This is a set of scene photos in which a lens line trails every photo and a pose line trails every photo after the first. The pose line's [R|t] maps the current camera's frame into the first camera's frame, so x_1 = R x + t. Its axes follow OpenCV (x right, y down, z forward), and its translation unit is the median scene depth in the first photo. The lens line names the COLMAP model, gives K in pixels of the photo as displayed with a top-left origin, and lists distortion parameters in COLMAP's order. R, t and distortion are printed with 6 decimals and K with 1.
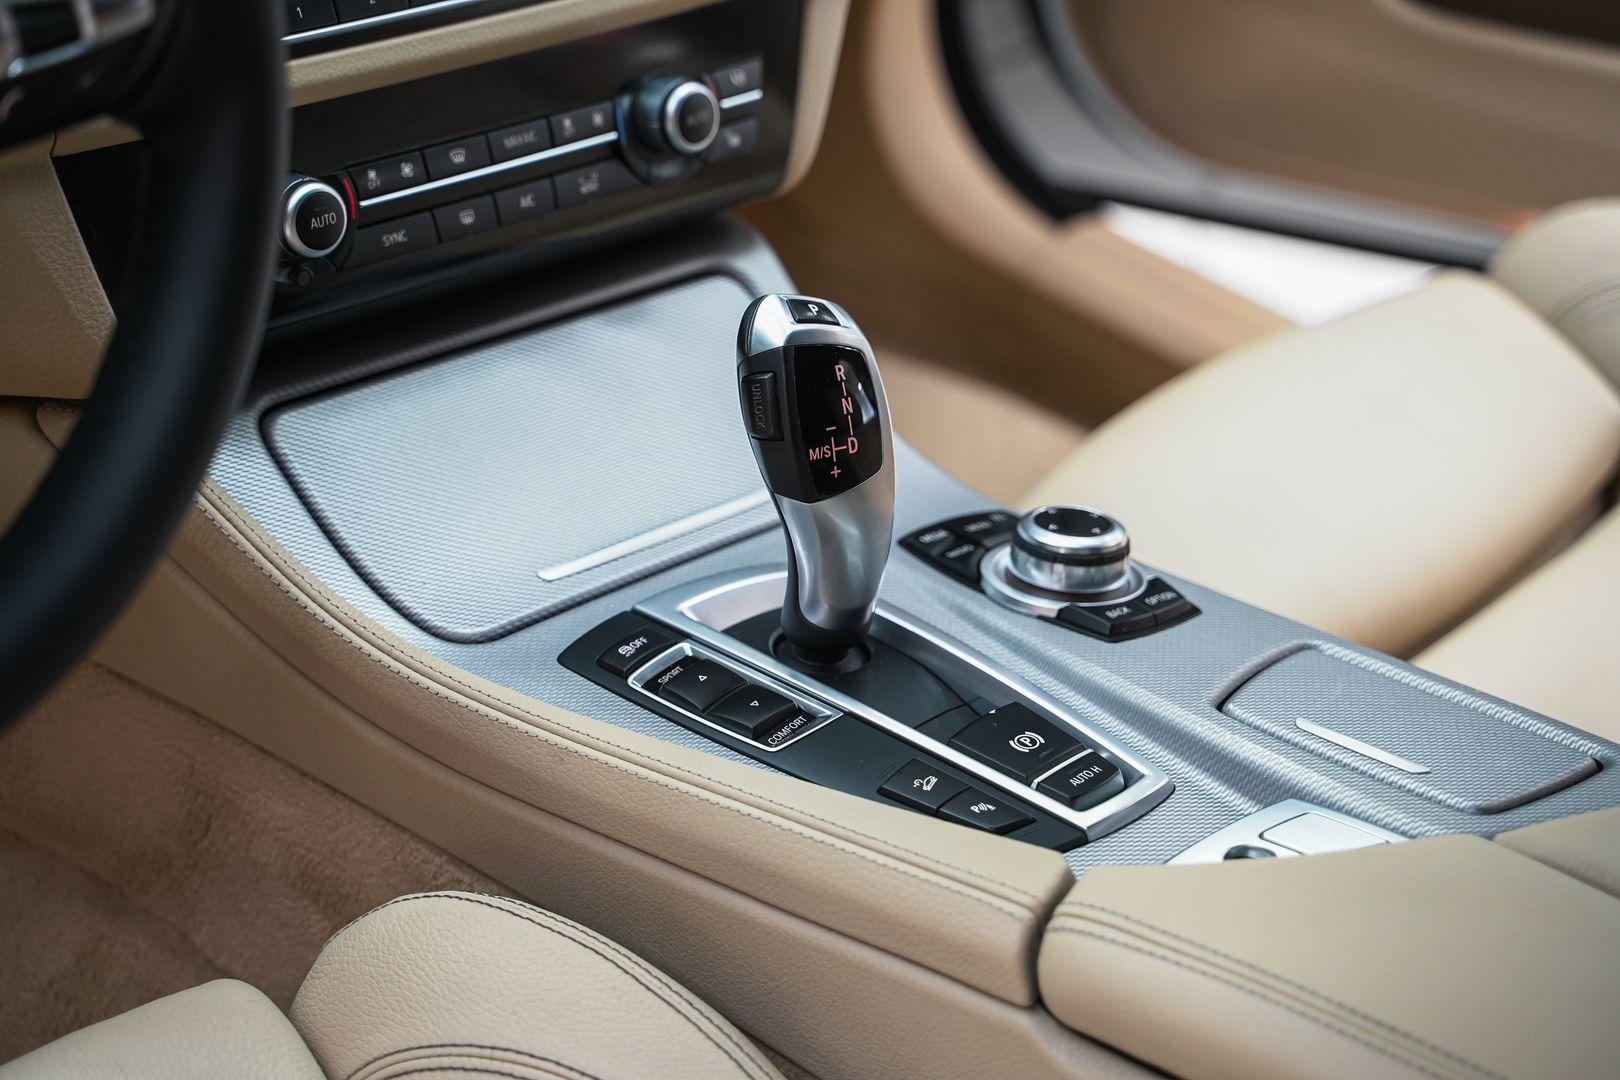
lens RADIAL K [[3403.5, 0, 811.2], [0, 3403.5, 529.9], [0, 0, 1]] dist [0.209755, 0.000000]
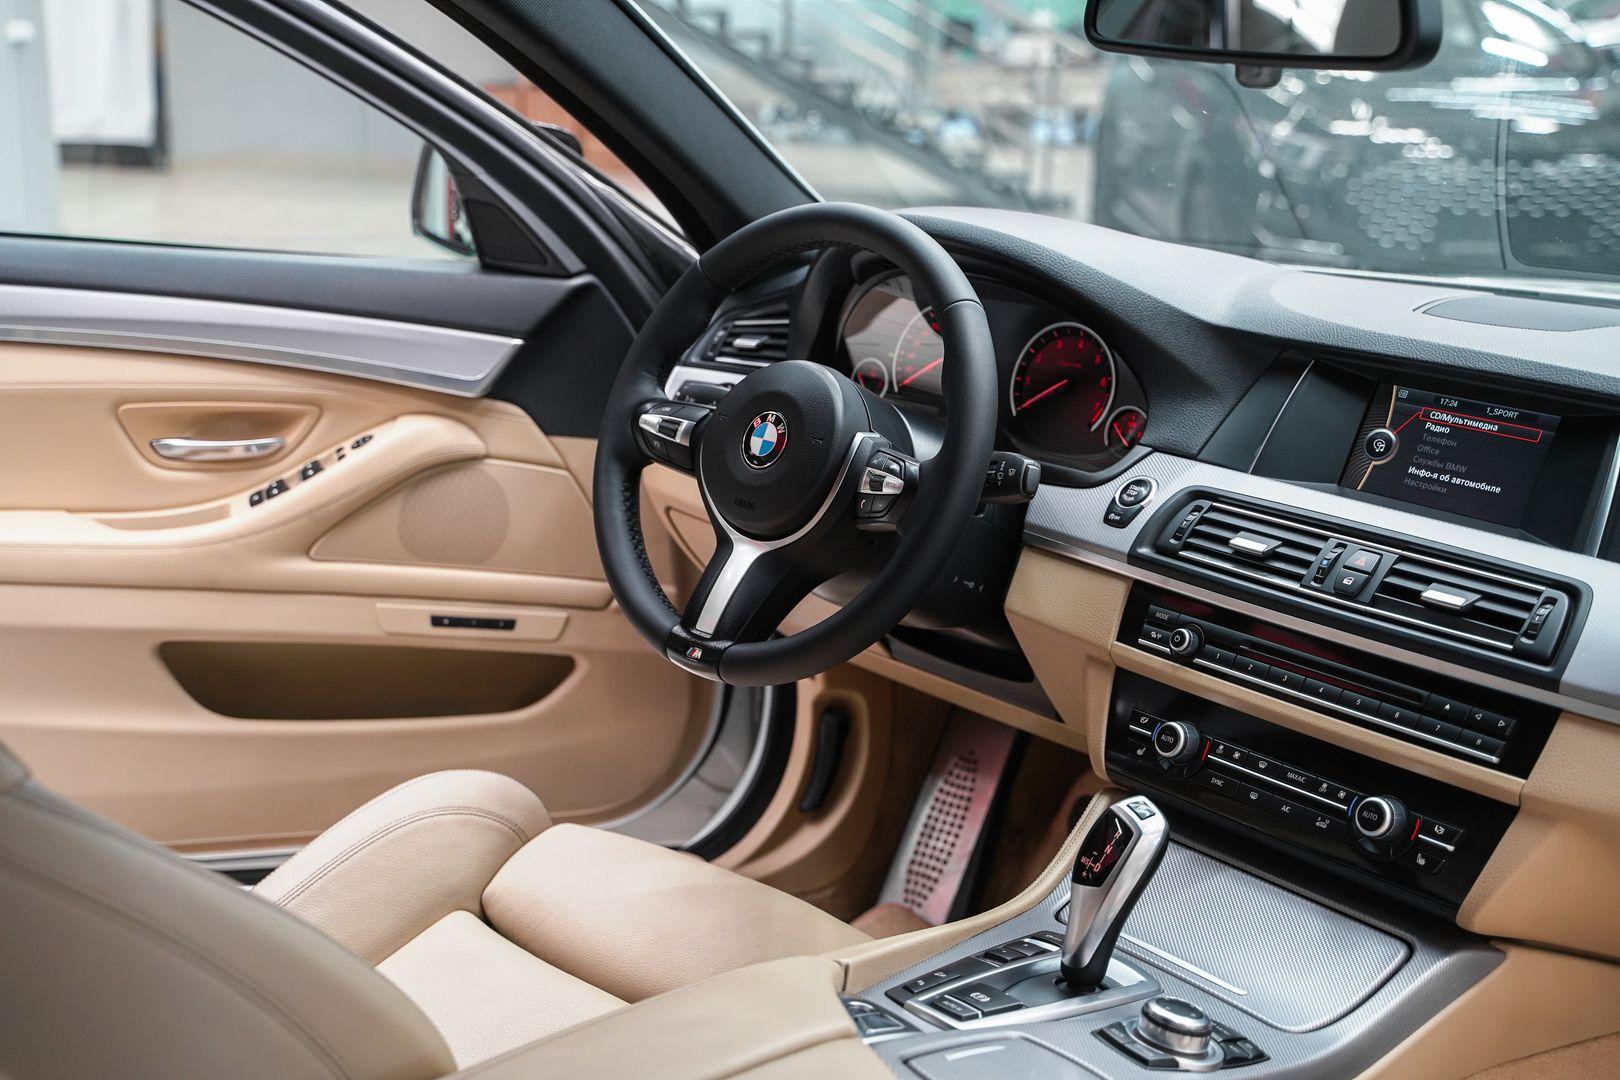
lens RADIAL K [[2097.4, 0, 801.9], [0, 2097.4, 532.9], [0, 0, 1]] dist [0.068512, 0.000000]
pose [[-0.081148, 0.082234, -0.993304, 1.153344], [-0.586052, 0.802173, 0.114288, -0.208356], [0.806200, 0.591402, -0.016901, 0.768014]]
